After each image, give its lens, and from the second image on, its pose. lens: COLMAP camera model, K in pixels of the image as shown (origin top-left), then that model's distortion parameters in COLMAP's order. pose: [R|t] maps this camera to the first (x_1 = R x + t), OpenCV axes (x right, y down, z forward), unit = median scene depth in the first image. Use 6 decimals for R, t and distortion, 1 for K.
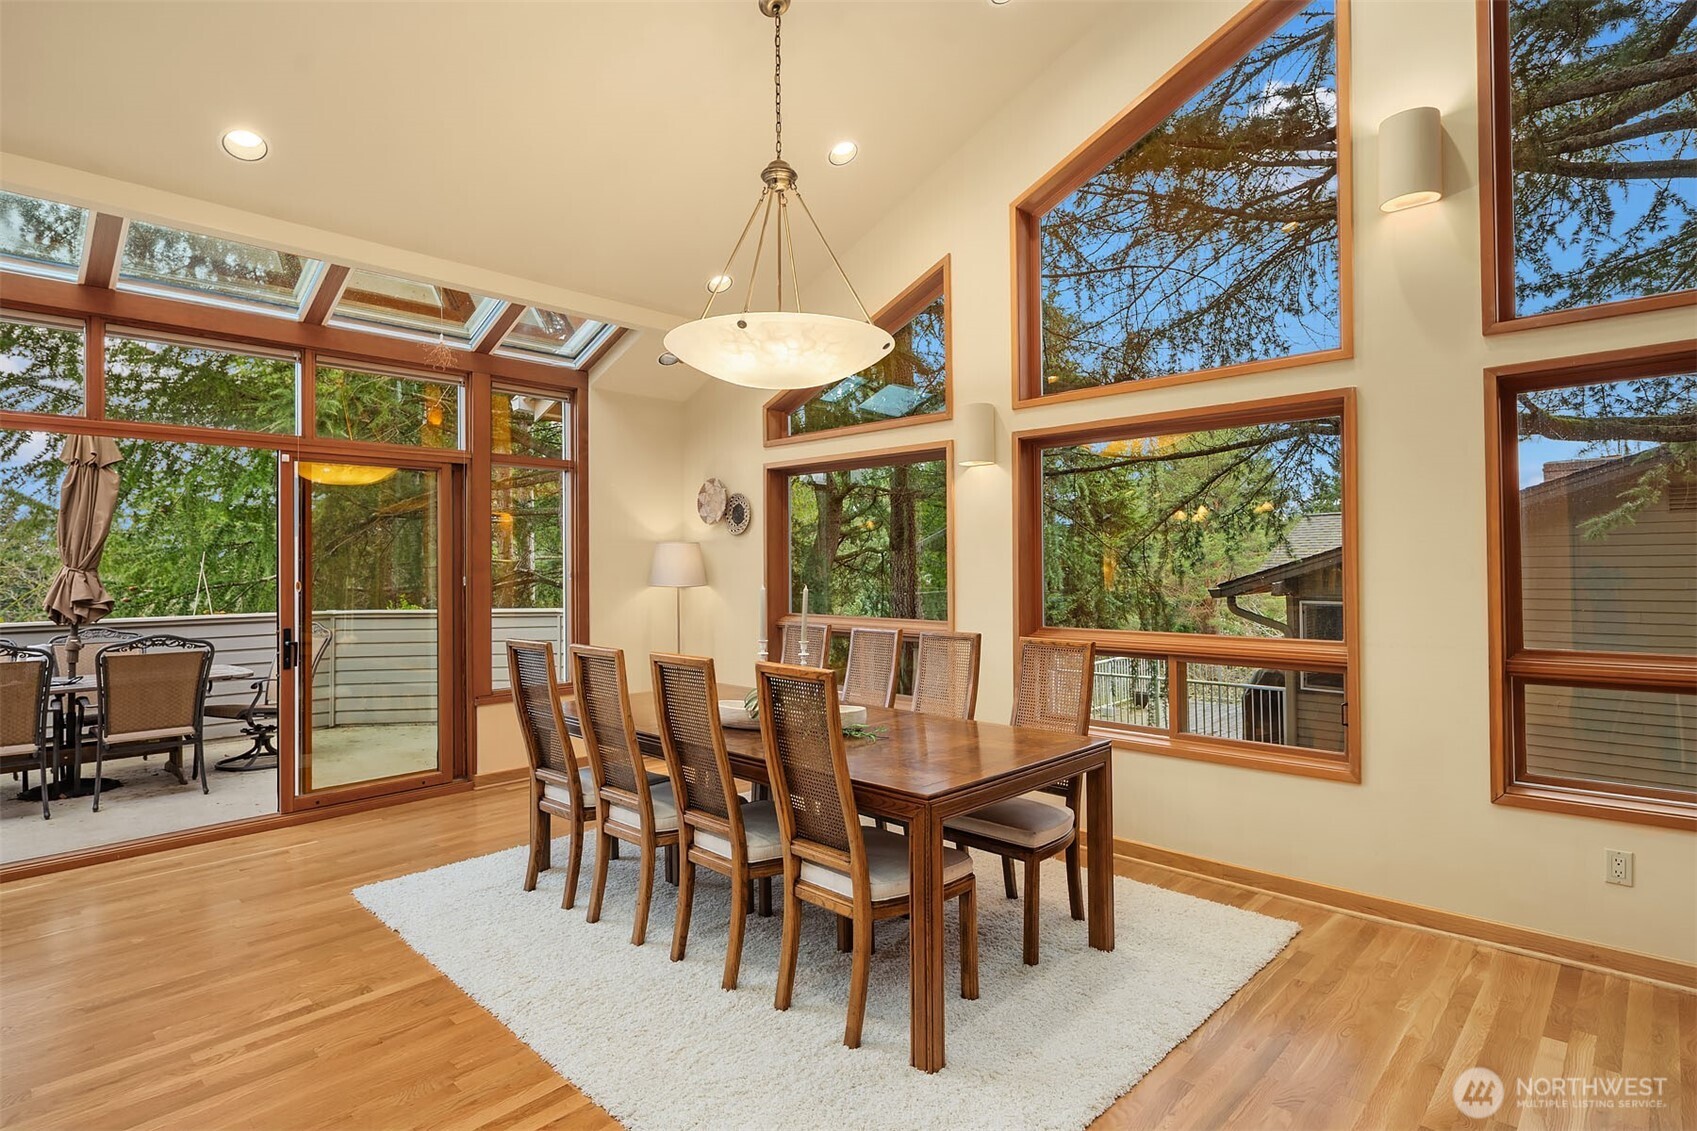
lens RADIAL K [[823.2, 0, 879.2], [0, 823.2, 555.2], [0, 0, 1]] dist [-0.000384, -0.000402]
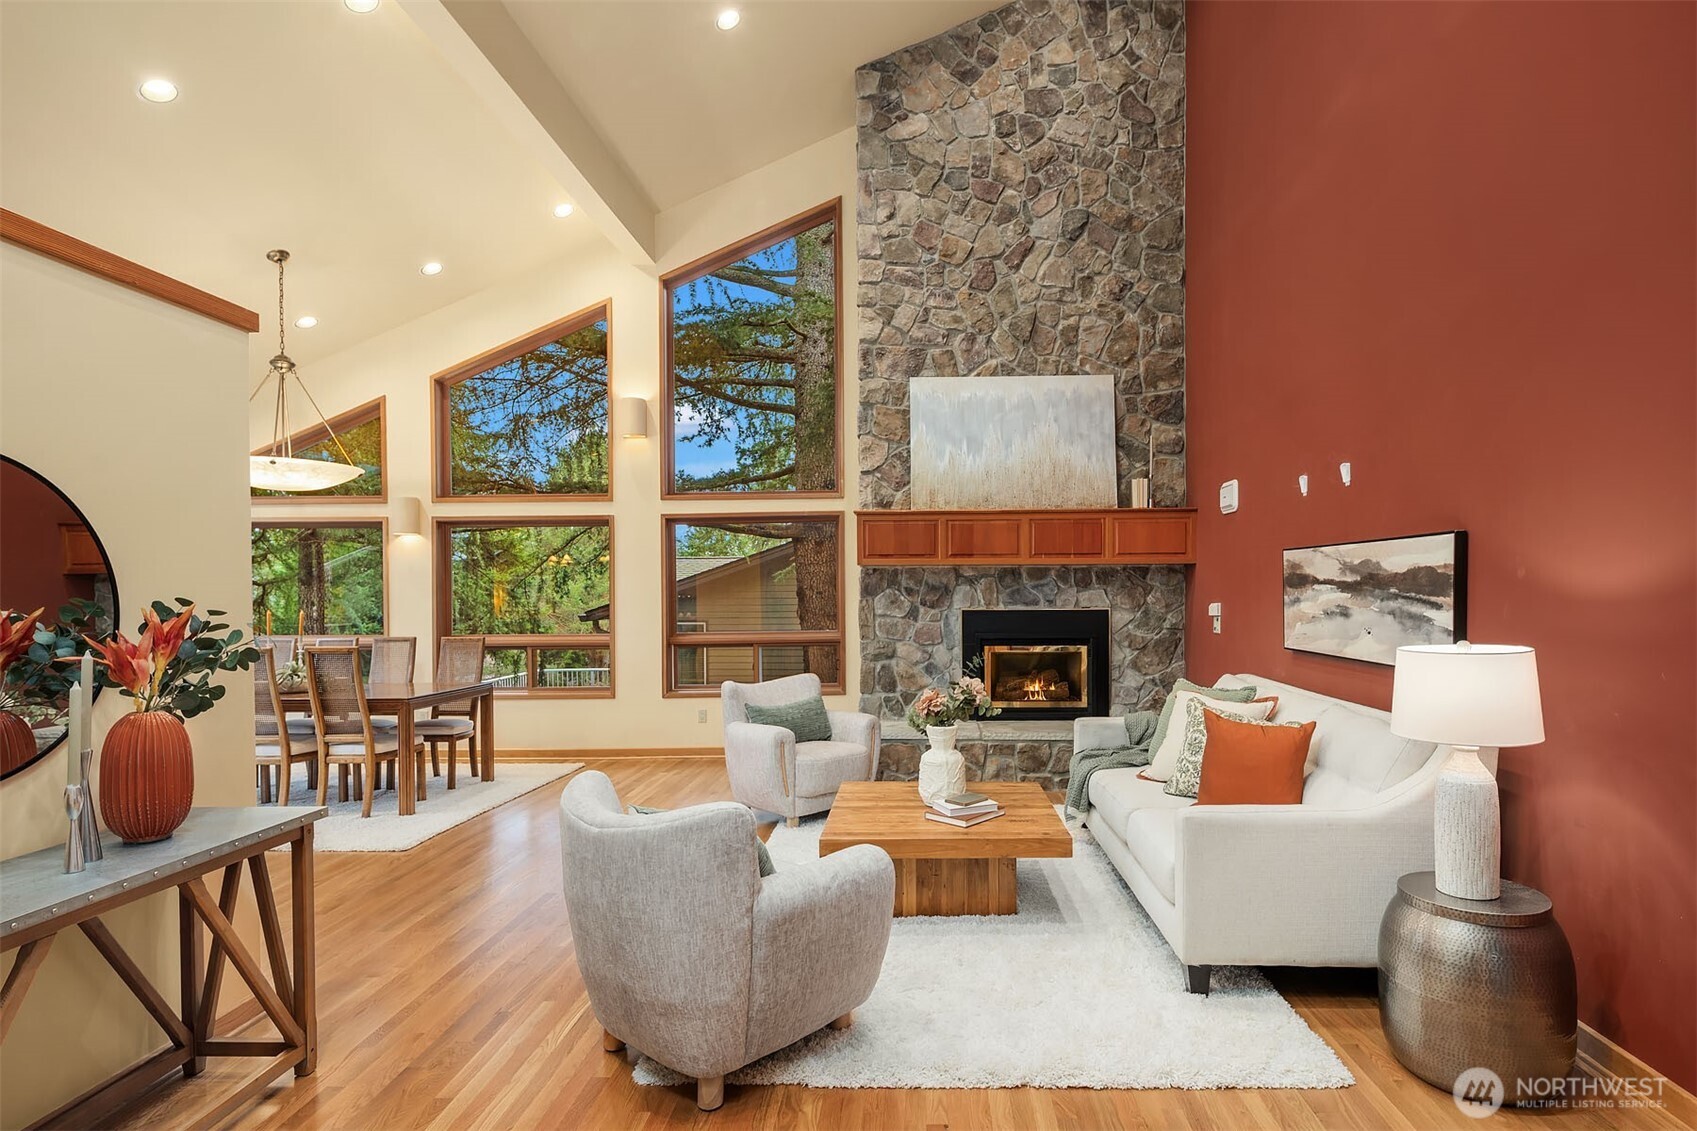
lens RADIAL K [[869.7, 0, 896.2], [0, 869.7, 597.9], [0, 0, 1]] dist [-0.000280, -0.001310]
pose [[0.768017, -0.001025, 0.640429, -0.240717], [-0.007606, 0.999914, 0.010721, -0.014446], [-0.640385, -0.013105, 0.767942, -0.937960]]
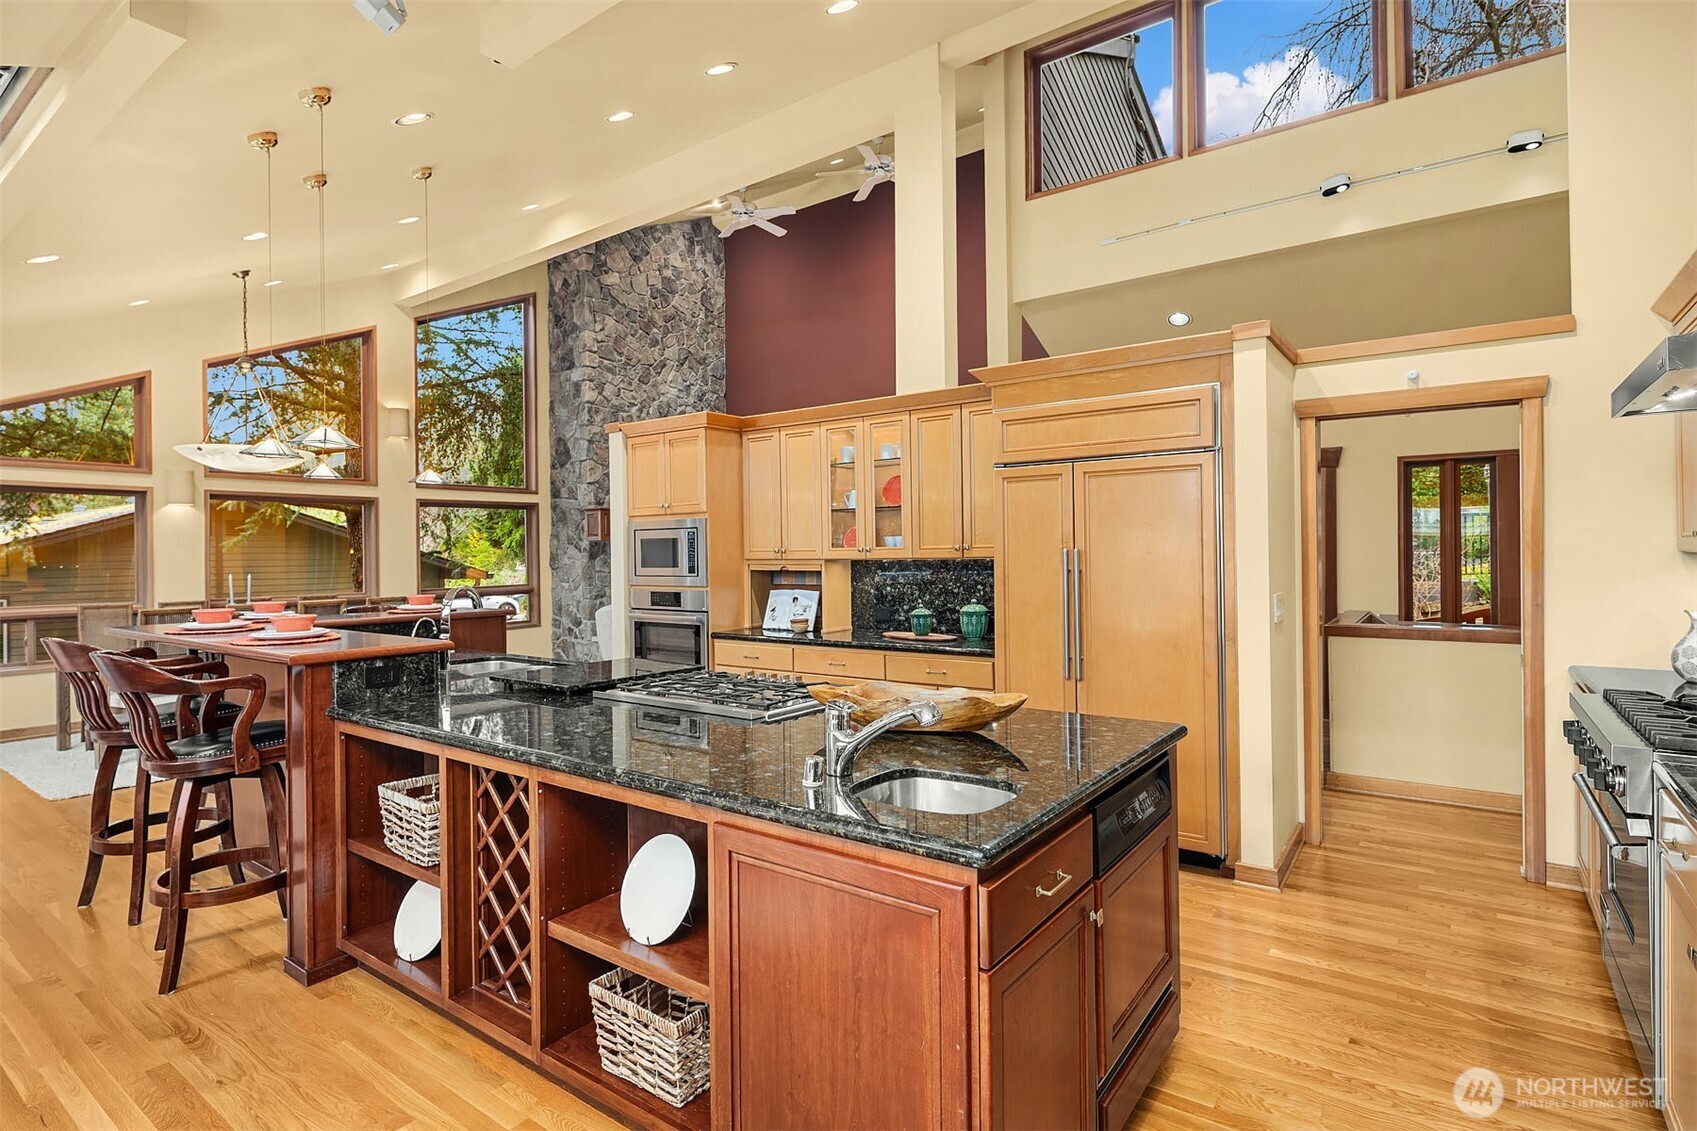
lens RADIAL K [[847.0, 0, 842.3], [0, 847.0, 549.2], [0, 0, 1]] dist [-0.001500, -0.003354]
pose [[-0.084050, 0.021326, 0.996233, -1.814628], [0.004344, 0.999769, -0.021035, 0.025422], [-0.996452, 0.002560, -0.084123, -0.211811]]
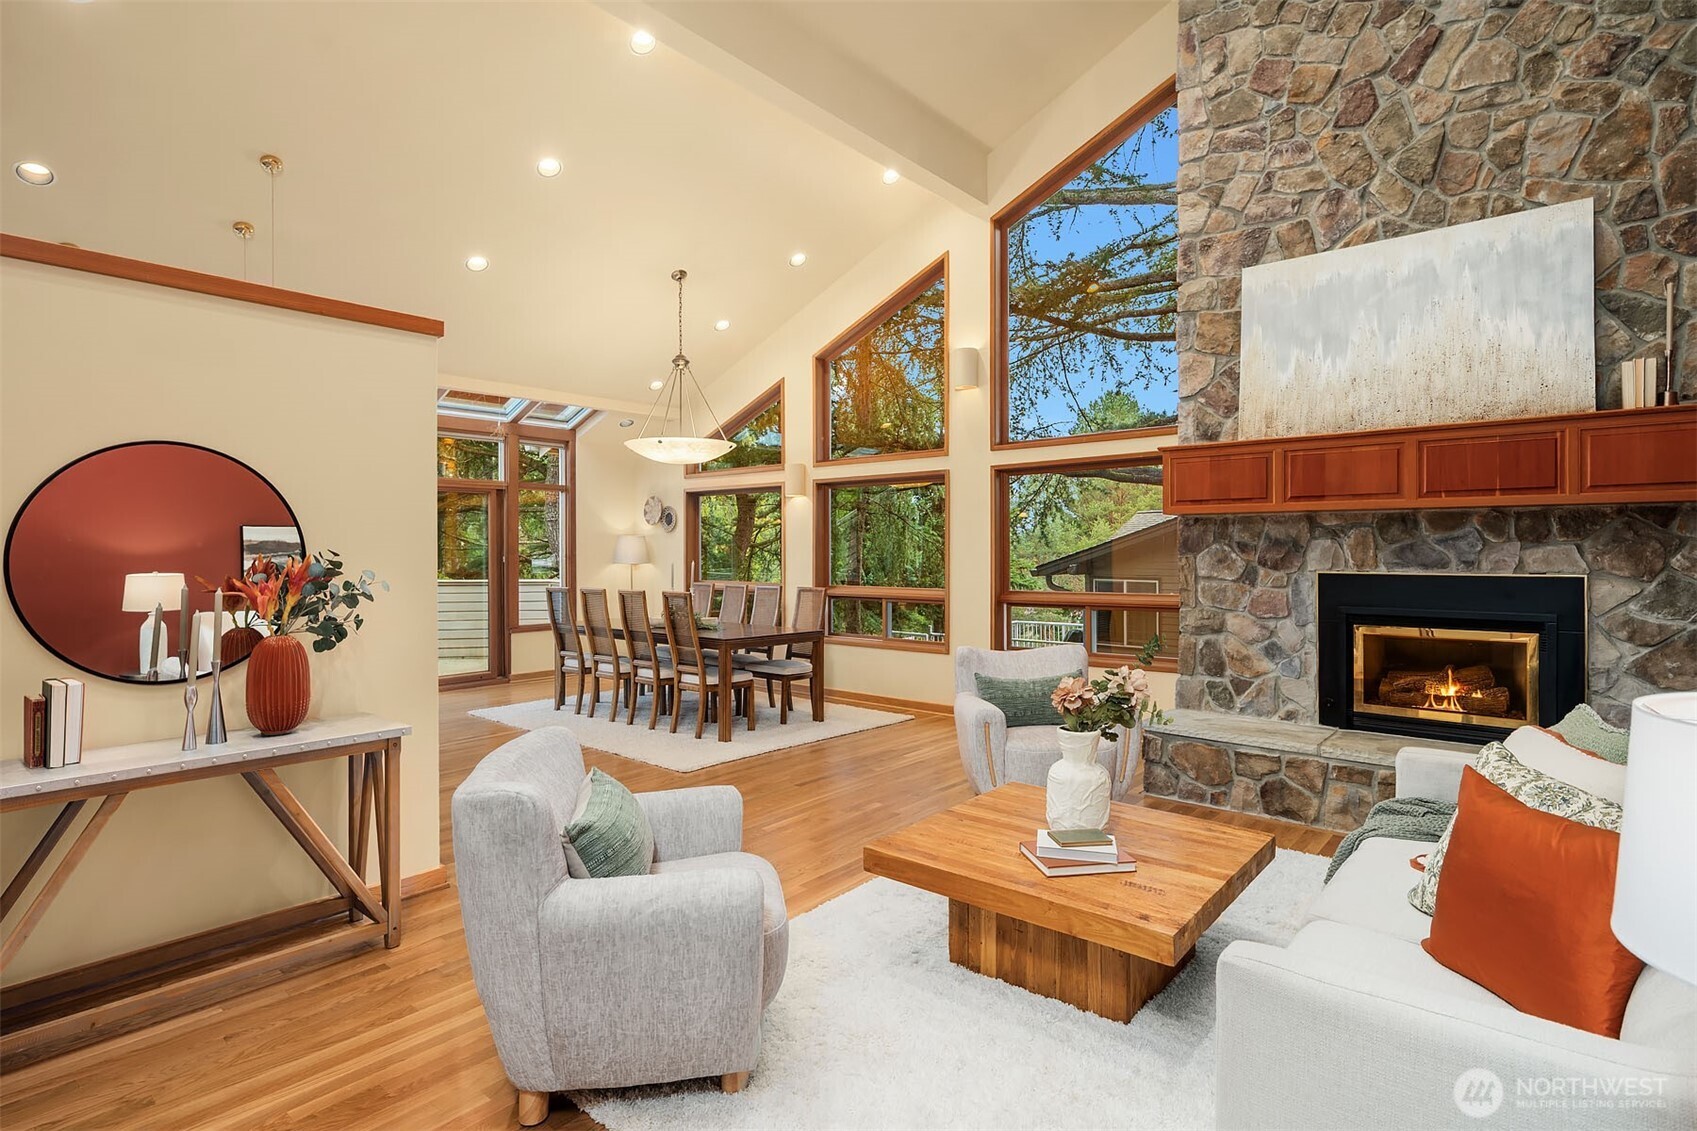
lens RADIAL K [[847.0, 0, 842.3], [0, 847.0, 549.2], [0, 0, 1]] dist [-0.001500, -0.003354]
pose [[0.999974, 0.006520, 0.003009, 0.228590], [-0.006553, 0.999916, 0.011187, -0.016242], [-0.002936, -0.011206, 0.999933, -0.918302]]
